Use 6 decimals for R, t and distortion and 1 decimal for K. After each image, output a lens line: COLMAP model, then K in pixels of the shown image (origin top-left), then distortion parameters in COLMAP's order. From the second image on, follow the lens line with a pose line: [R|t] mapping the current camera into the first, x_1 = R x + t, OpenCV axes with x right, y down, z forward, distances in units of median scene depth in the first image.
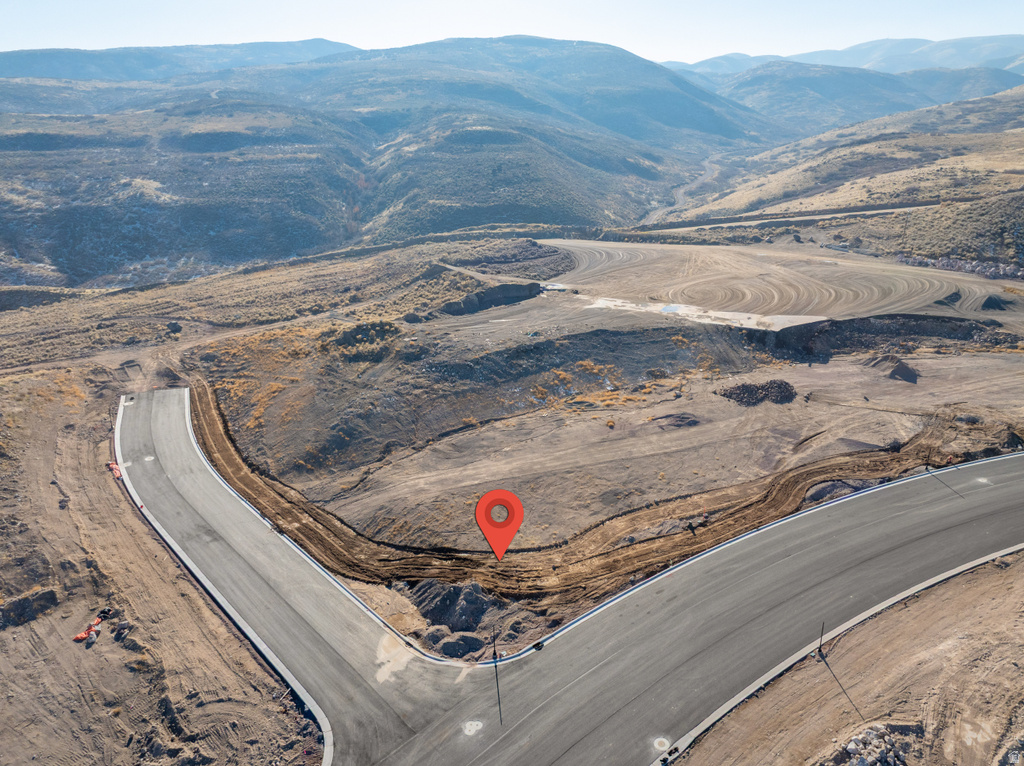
lens RADIAL K [[721.6, 0, 514.3], [0, 721.6, 384.5], [0, 0, 1]] dist [-0.043364, 0.012473]
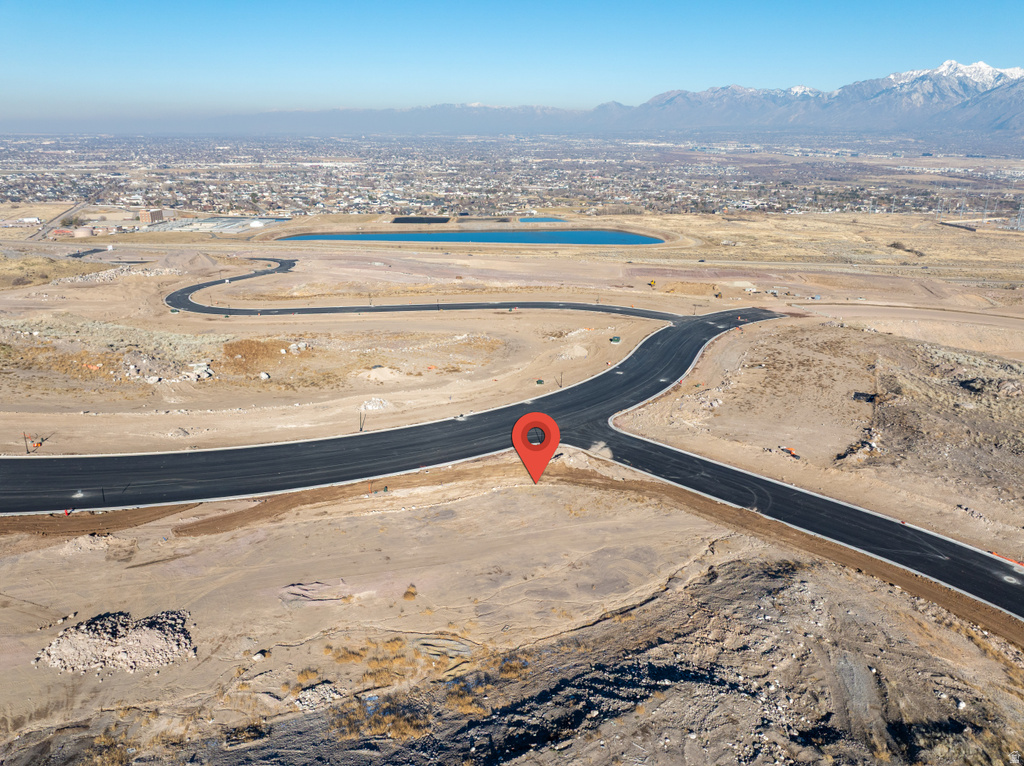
lens RADIAL K [[721.6, 0, 514.3], [0, 721.6, 384.5], [0, 0, 1]] dist [-0.043364, 0.012473]
pose [[-0.999684, 0.003726, -0.024876, 0.044570], [-0.013094, 0.767328, 0.641122, -0.460414], [0.021476, 0.641245, -0.767036, 1.204169]]
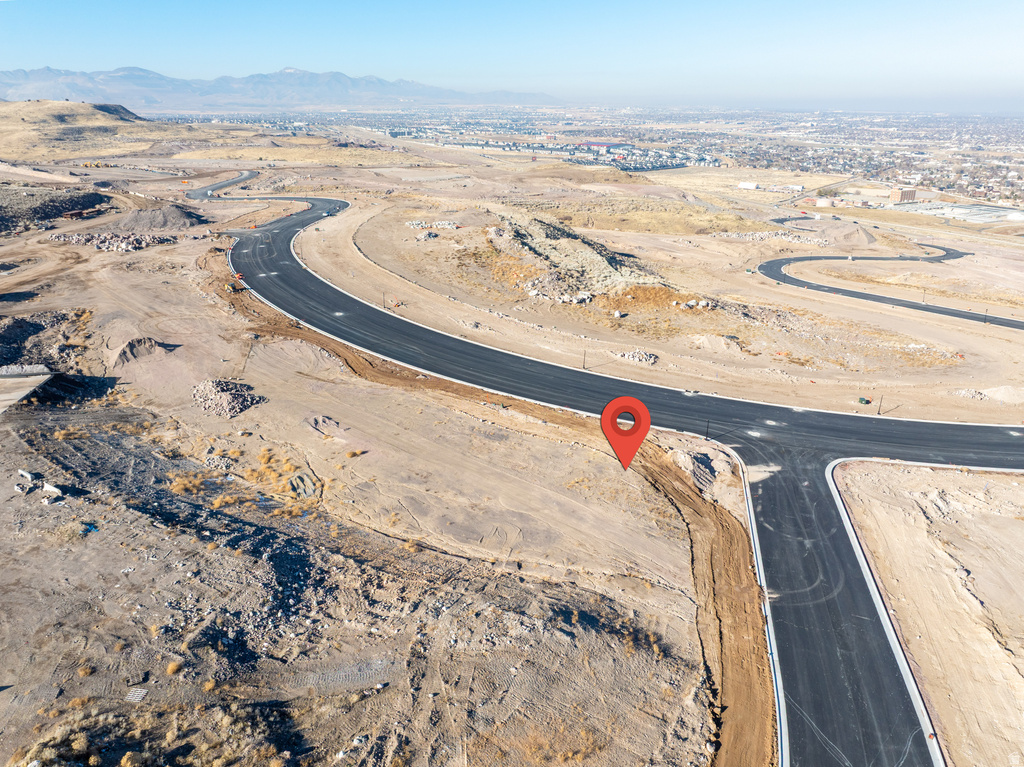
lens RADIAL K [[739.5, 0, 512.0], [0, 739.5, 383.5], [0, 0, 1]] dist [-0.030027, 0.000456]
pose [[-0.554251, -0.285013, 0.782032, -0.519472], [0.297020, 0.809966, 0.505701, -0.331151], [-0.777551, 0.512564, -0.364270, 0.972058]]
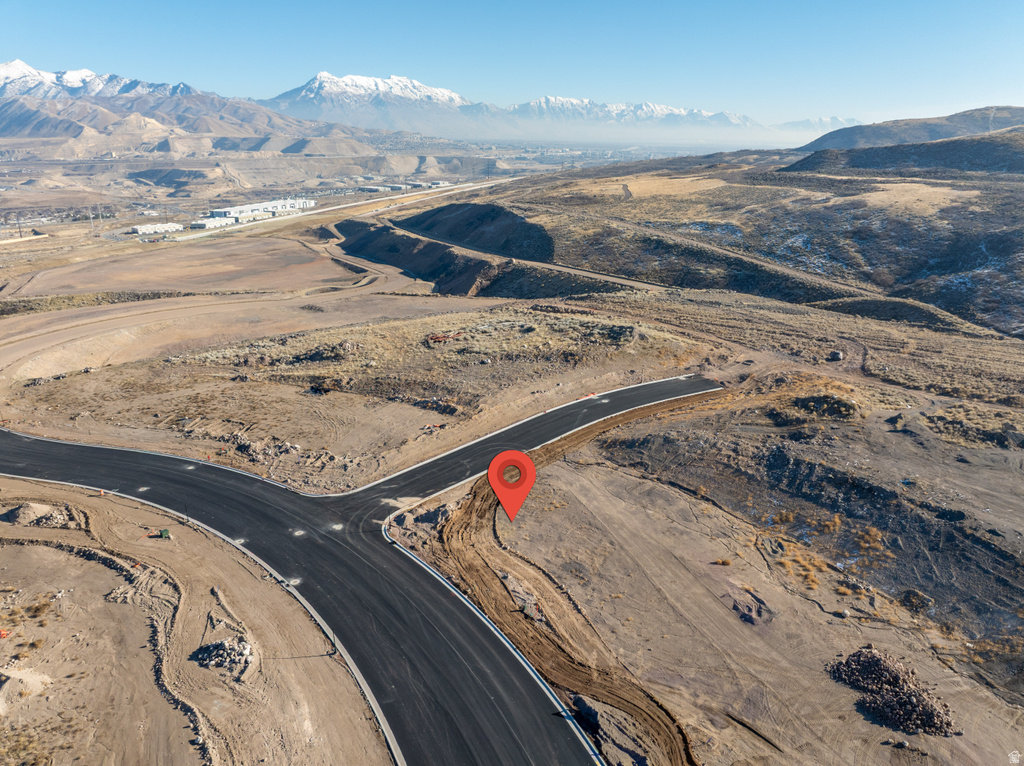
lens RADIAL K [[721.6, 0, 514.3], [0, 721.6, 384.5], [0, 0, 1]] dist [-0.043364, 0.012473]
pose [[0.025696, 0.330091, -0.943599, 0.744875], [-0.345393, 0.888713, 0.301485, -0.263298], [0.938106, 0.318165, 0.136847, 0.502388]]
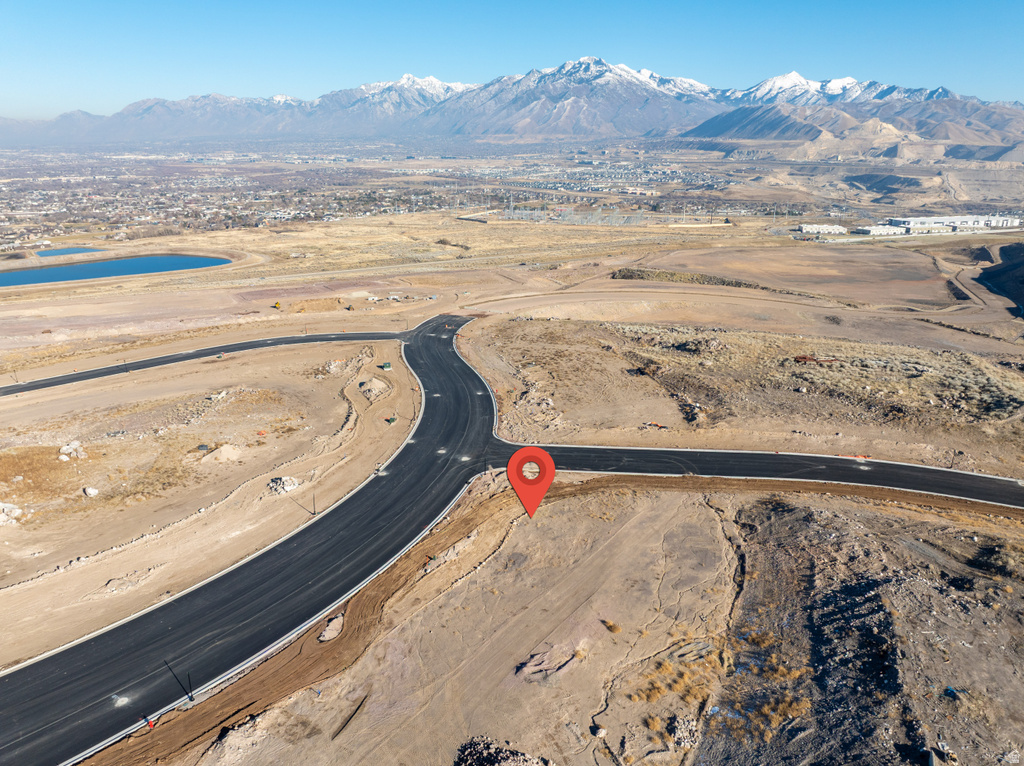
lens RADIAL K [[721.6, 0, 514.3], [0, 721.6, 384.5], [0, 0, 1]] dist [-0.043364, 0.012473]
pose [[-0.780394, 0.201319, -0.591993, 0.506969], [-0.218036, 0.799718, 0.559385, -0.449476], [0.586042, 0.565617, -0.580201, 1.054661]]
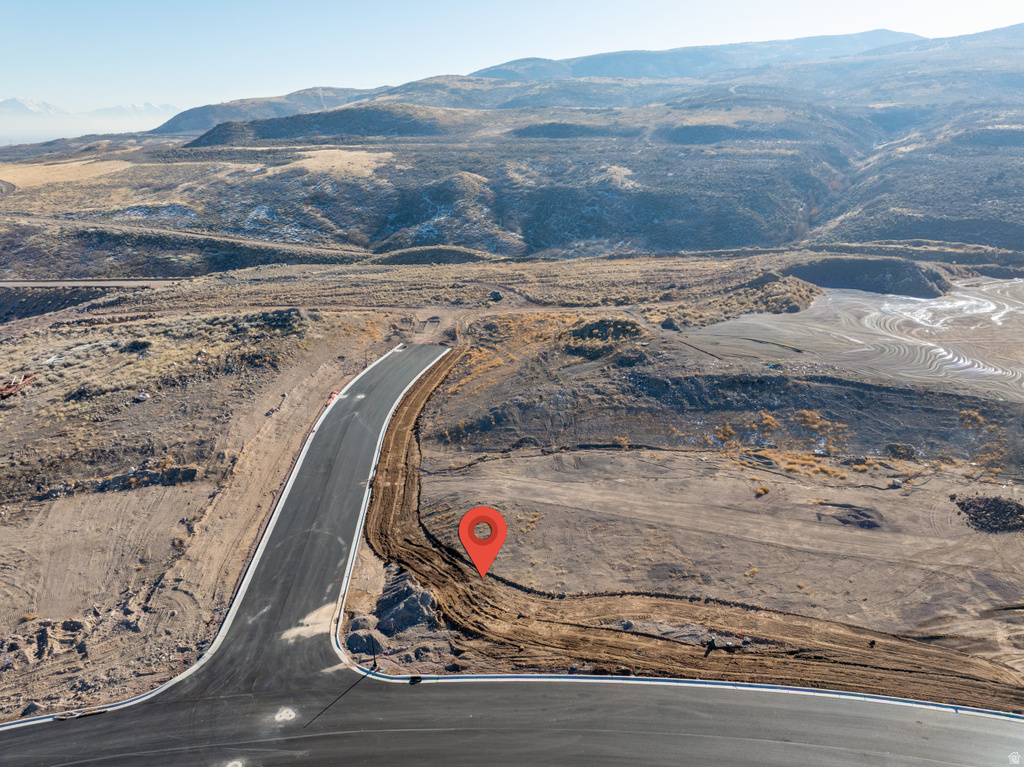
lens RADIAL K [[721.6, 0, 514.3], [0, 721.6, 385.0], [0, 0, 1]] dist [-0.043364, 0.012473]
pose [[0.766226, 0.221571, -0.603162, 0.321254], [-0.218590, 0.972566, 0.079586, -0.052735], [0.604248, 0.070864, 0.793639, 0.180136]]
